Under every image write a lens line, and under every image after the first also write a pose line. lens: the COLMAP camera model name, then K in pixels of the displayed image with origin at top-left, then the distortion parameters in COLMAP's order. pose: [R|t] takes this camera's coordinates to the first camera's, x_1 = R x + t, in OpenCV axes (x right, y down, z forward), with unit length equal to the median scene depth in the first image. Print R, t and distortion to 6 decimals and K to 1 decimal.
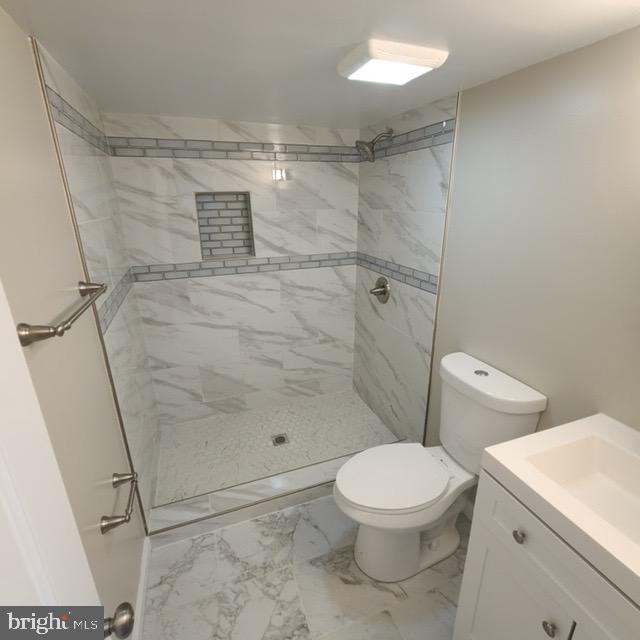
lens RADIAL K [[351.4, 0, 320.9], [0, 351.4, 320.6], [0, 0, 1]] dist [0.002279, -0.001703]
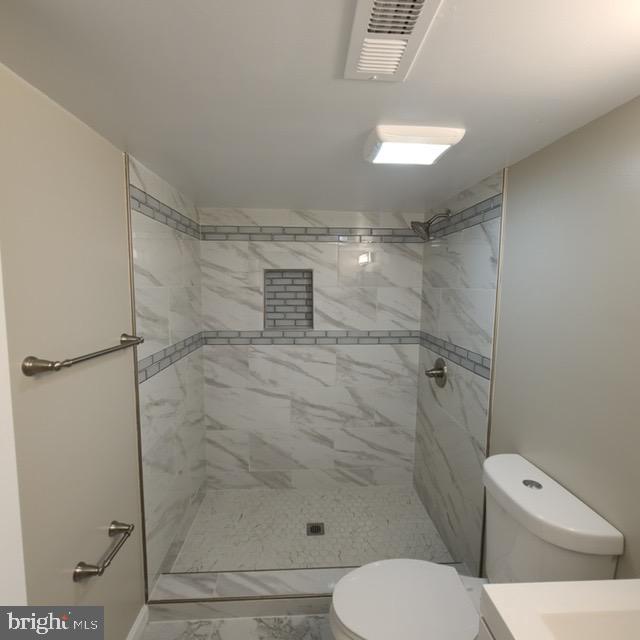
lens RADIAL K [[351.4, 0, 311.1], [0, 351.4, 319.3], [0, 0, 1]] dist [0.002279, -0.001703]
pose [[0.955156, 0.047466, -0.292273, 0.136941], [-0.112688, 0.971064, -0.210561, 0.009995], [0.273821, 0.234054, 0.932867, 0.039507]]
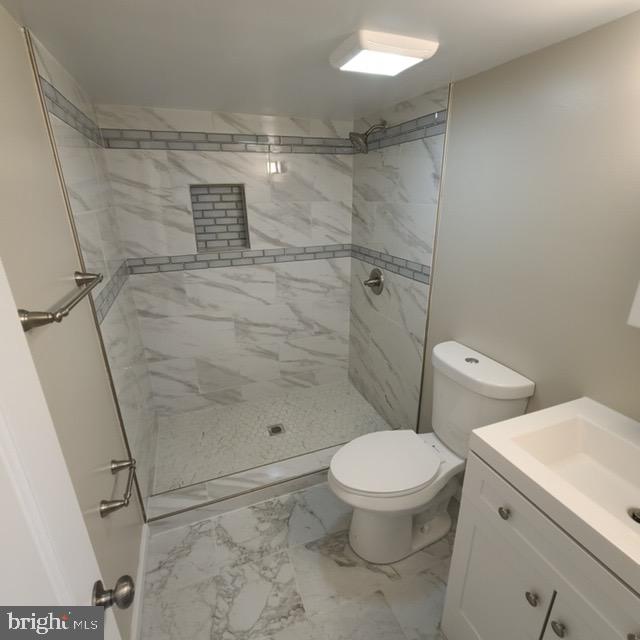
lens RADIAL K [[351.4, 0, 320.3], [0, 351.4, 319.6], [0, 0, 1]] dist [0.002279, -0.001703]
pose [[0.999952, -0.005177, 0.008327, 0.005110], [0.005060, 0.999889, 0.013983, 0.009153], [-0.008399, -0.013941, 0.999868, -0.011751]]
